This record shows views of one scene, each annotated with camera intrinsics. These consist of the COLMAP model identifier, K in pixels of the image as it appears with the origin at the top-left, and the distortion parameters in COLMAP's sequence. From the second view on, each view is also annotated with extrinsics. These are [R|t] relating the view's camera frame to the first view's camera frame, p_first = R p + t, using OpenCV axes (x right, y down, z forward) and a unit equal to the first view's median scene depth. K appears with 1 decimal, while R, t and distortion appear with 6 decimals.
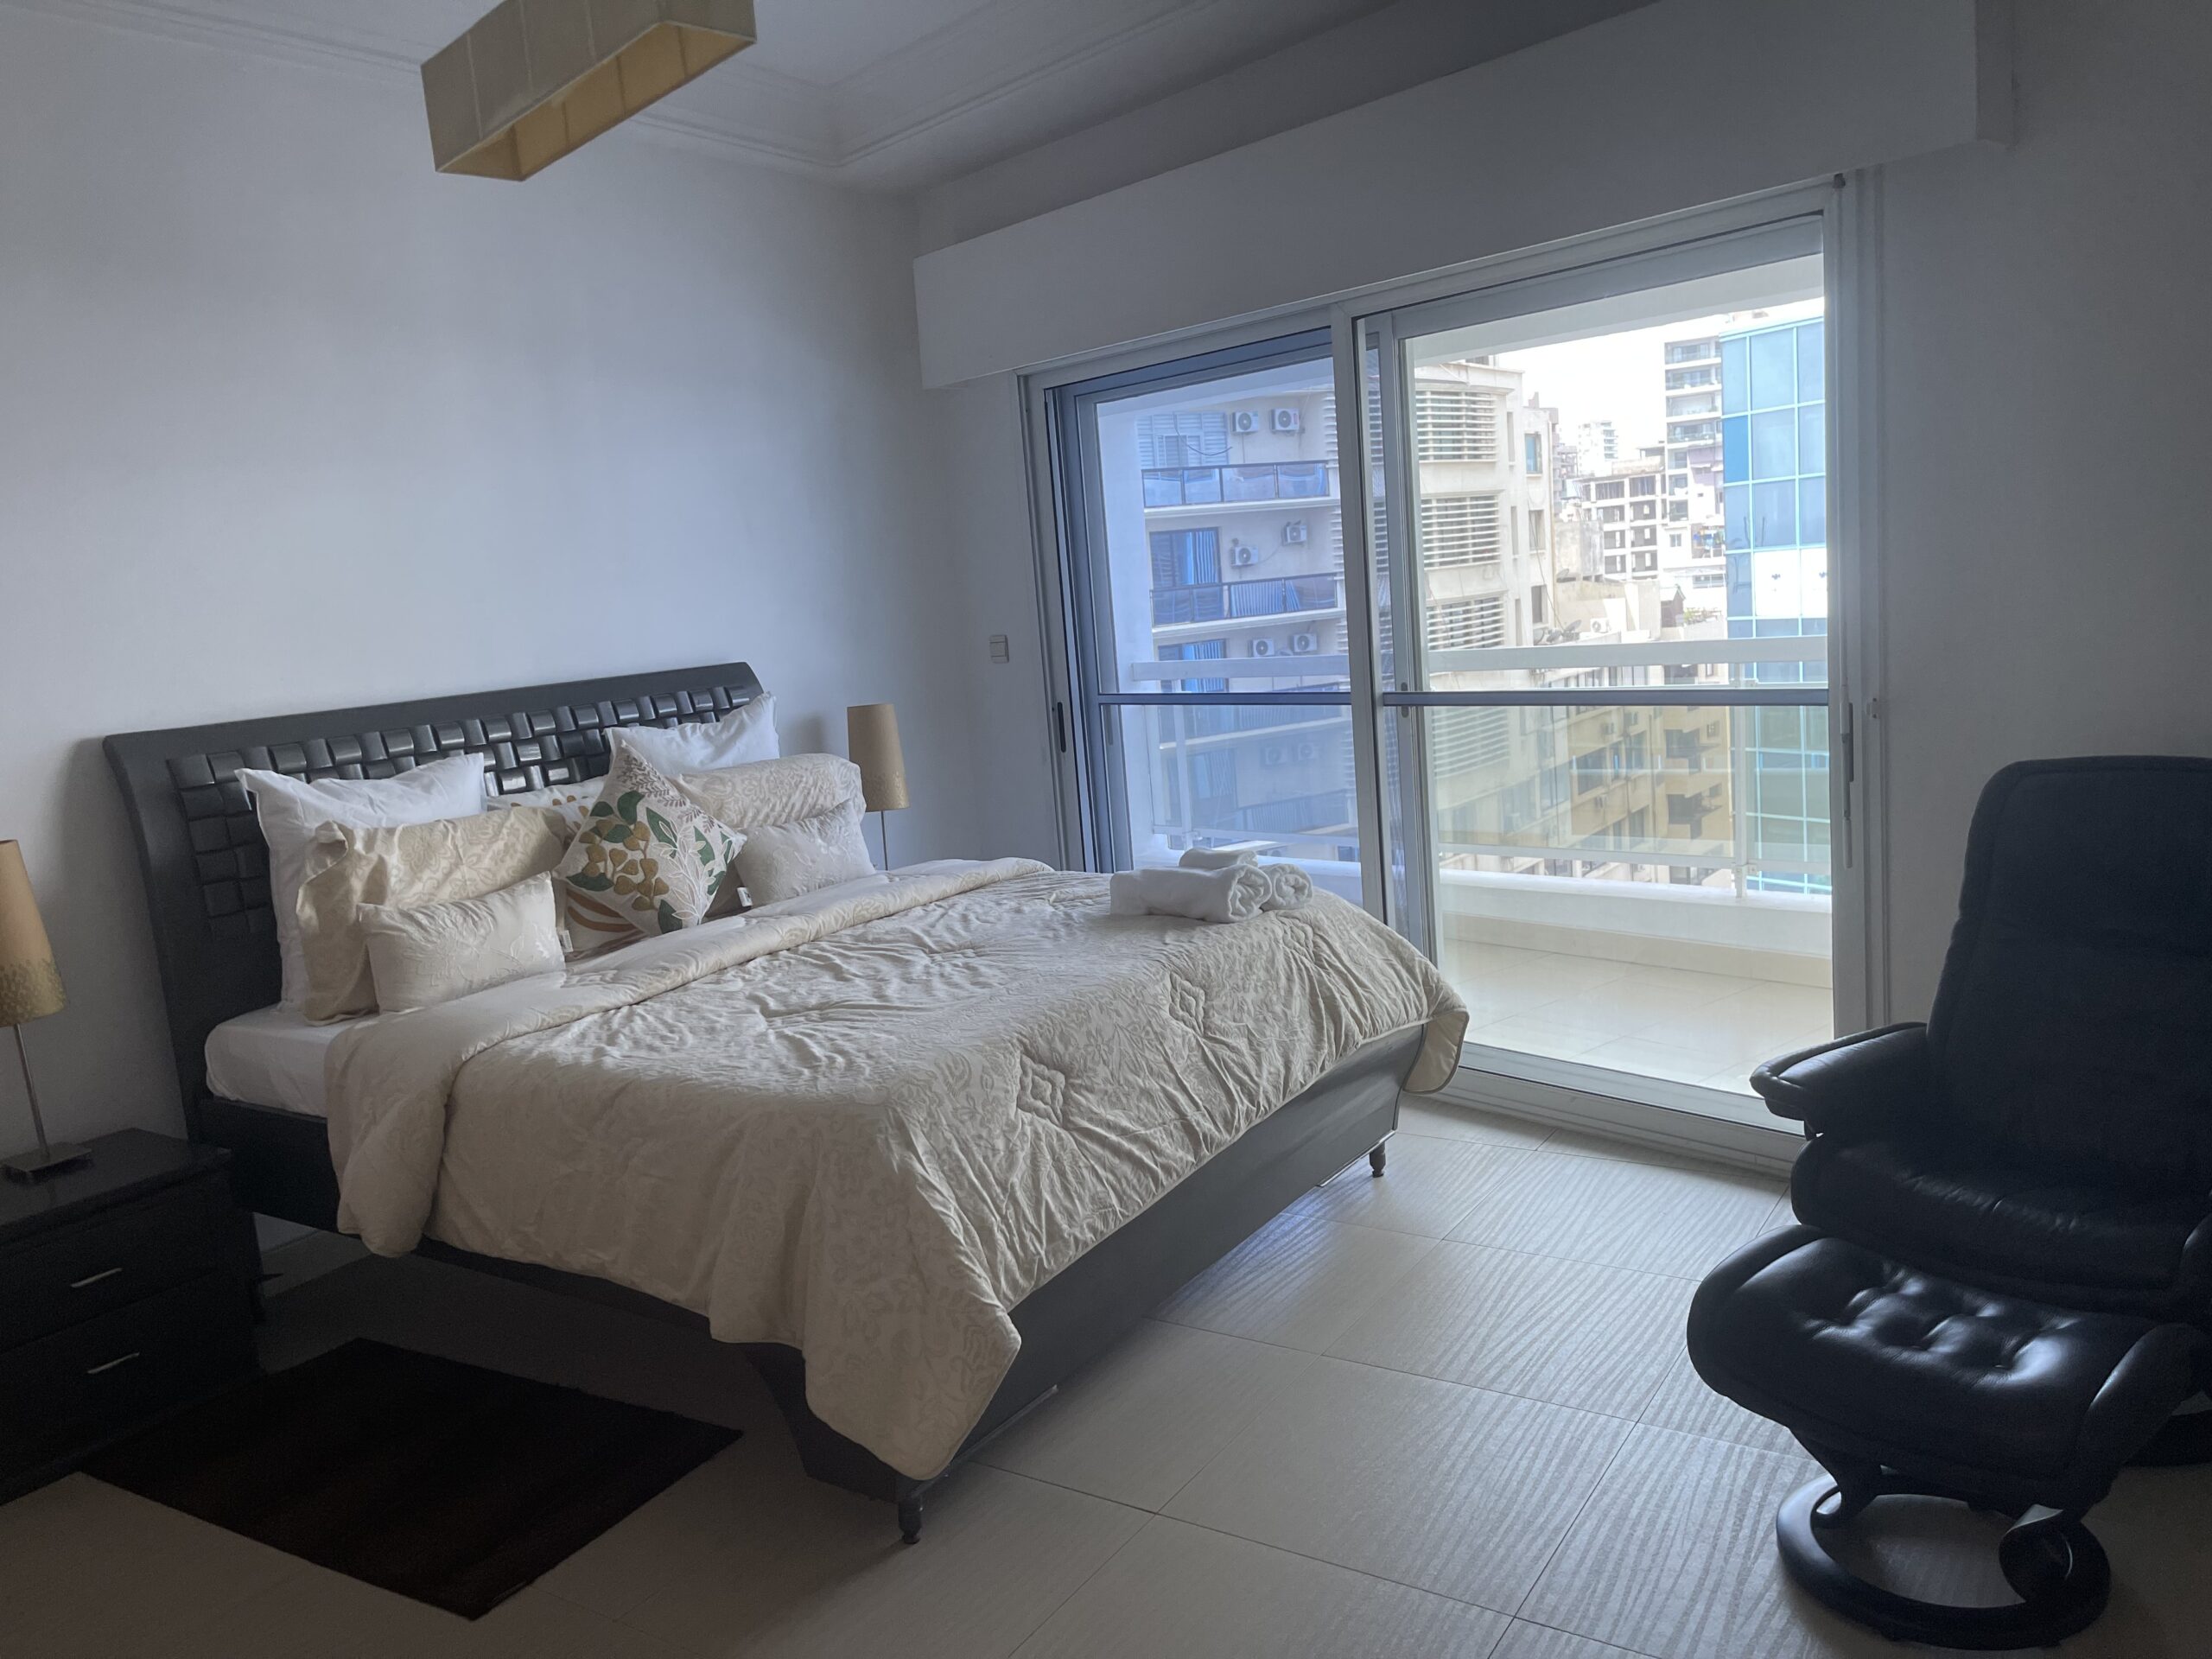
lens RADIAL K [[1637.1, 0, 1106.0], [0, 1637.1, 829.5], [0, 0, 1]] dist [0.073387, -0.075196]
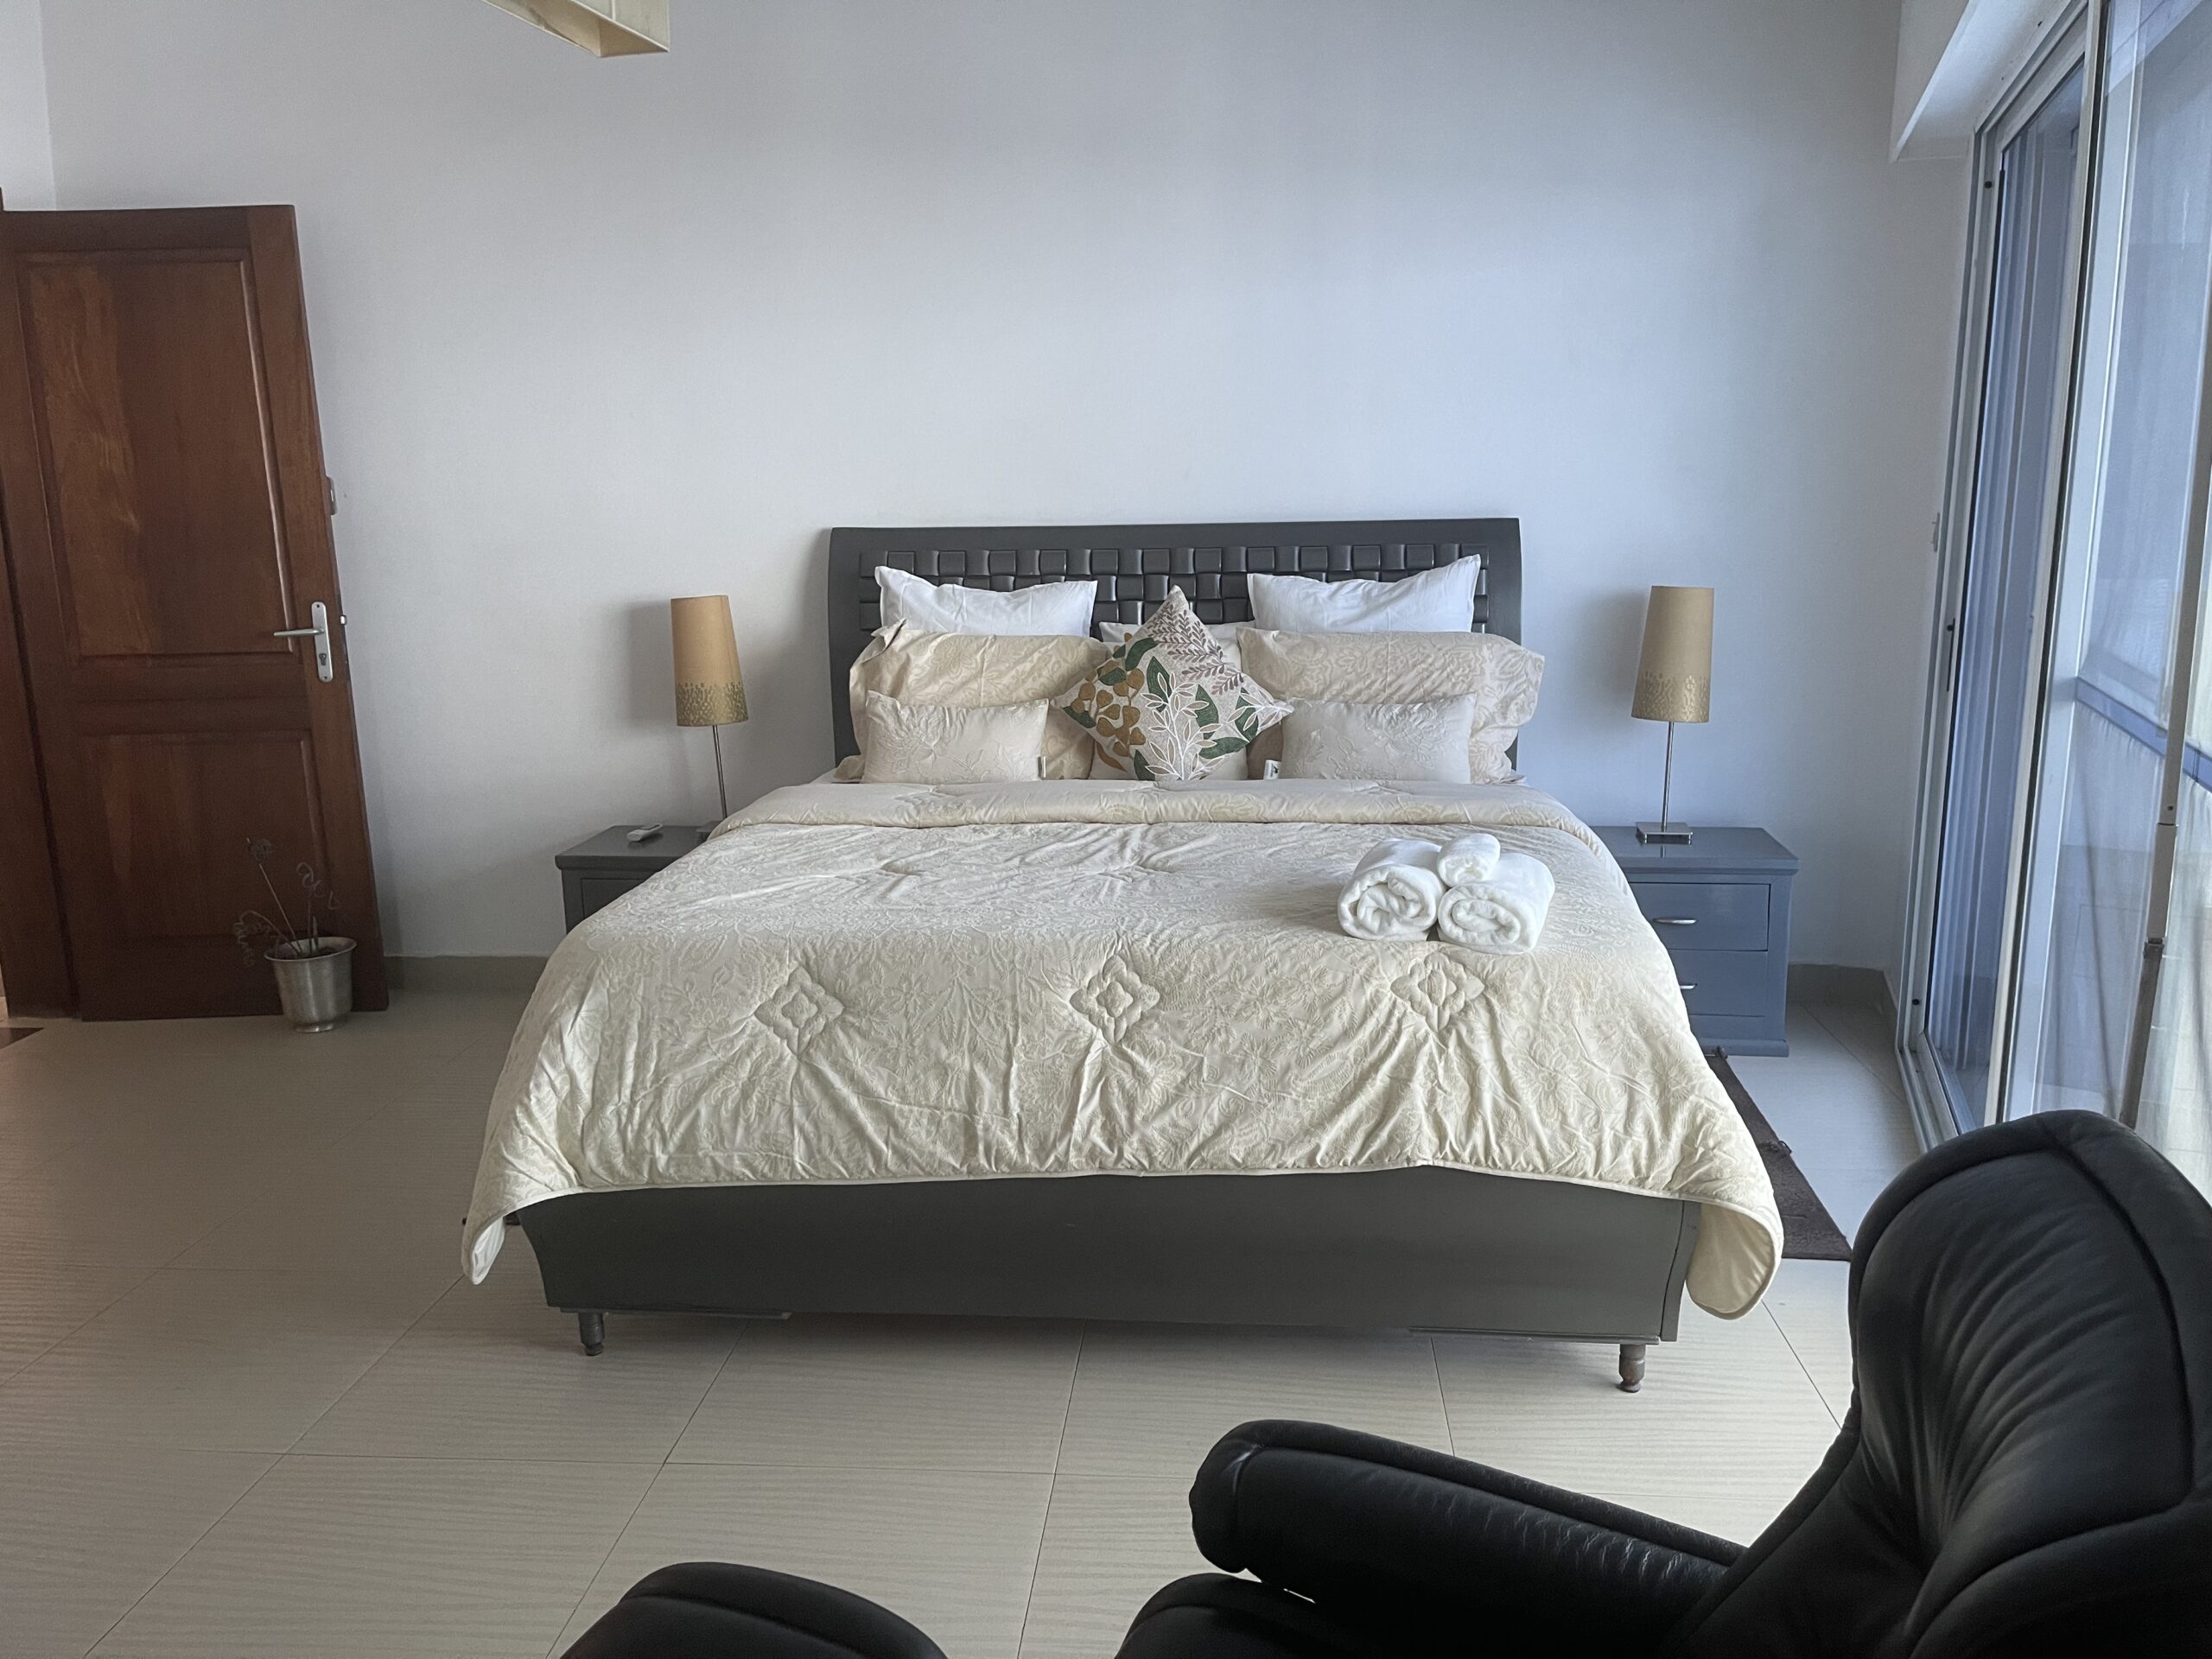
lens RADIAL K [[1637.1, 0, 1106.0], [0, 1637.1, 829.5], [0, 0, 1]] dist [0.073387, -0.075196]
pose [[0.493581, 0.253672, -0.831883, 0.607373], [-0.156599, 0.966806, 0.201900, -0.117662], [0.855485, 0.030618, 0.516921, 0.514328]]
